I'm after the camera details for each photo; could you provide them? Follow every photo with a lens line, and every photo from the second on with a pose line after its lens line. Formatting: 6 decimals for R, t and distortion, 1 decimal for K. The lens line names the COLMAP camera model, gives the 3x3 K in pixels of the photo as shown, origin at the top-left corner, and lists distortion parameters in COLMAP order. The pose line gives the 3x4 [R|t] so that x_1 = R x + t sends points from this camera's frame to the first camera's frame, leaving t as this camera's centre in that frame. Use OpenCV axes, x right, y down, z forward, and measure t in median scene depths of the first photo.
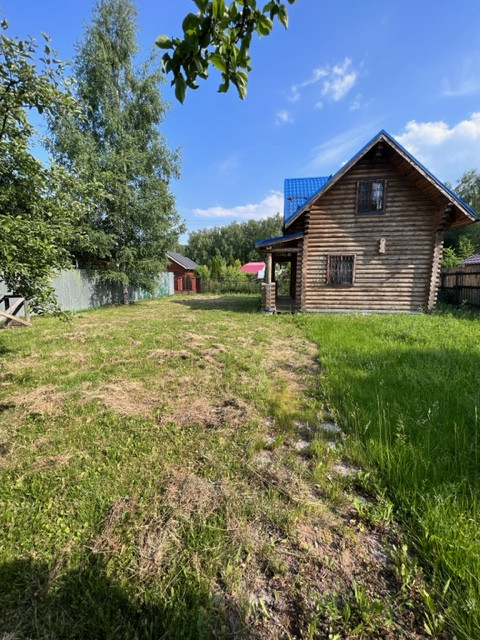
lens RADIAL K [[258.6, 0, 241.0], [0, 258.6, 319.4], [0, 0, 1]] dist [-0.000552, 0.000497]
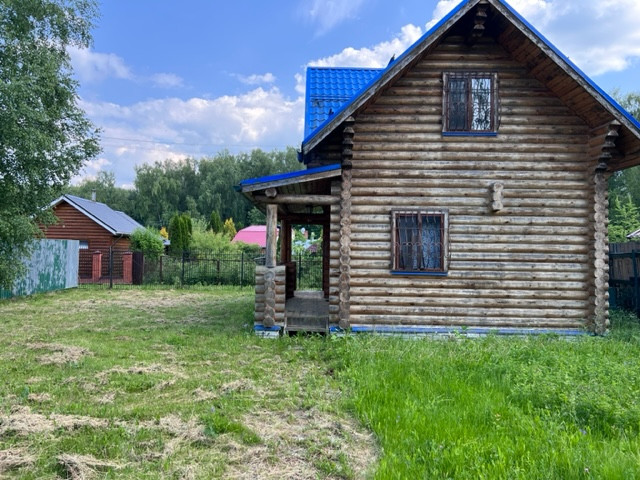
lens RADIAL K [[485.8, 0, 315.4], [0, 485.8, 240.8], [0, 0, 1]] dist [0.051742, -0.063667]
pose [[0.987307, 0.022130, 0.157275, 0.052707], [0.007495, 0.982650, -0.185319, -0.028202], [-0.158647, 0.184146, 0.970011, 0.154209]]
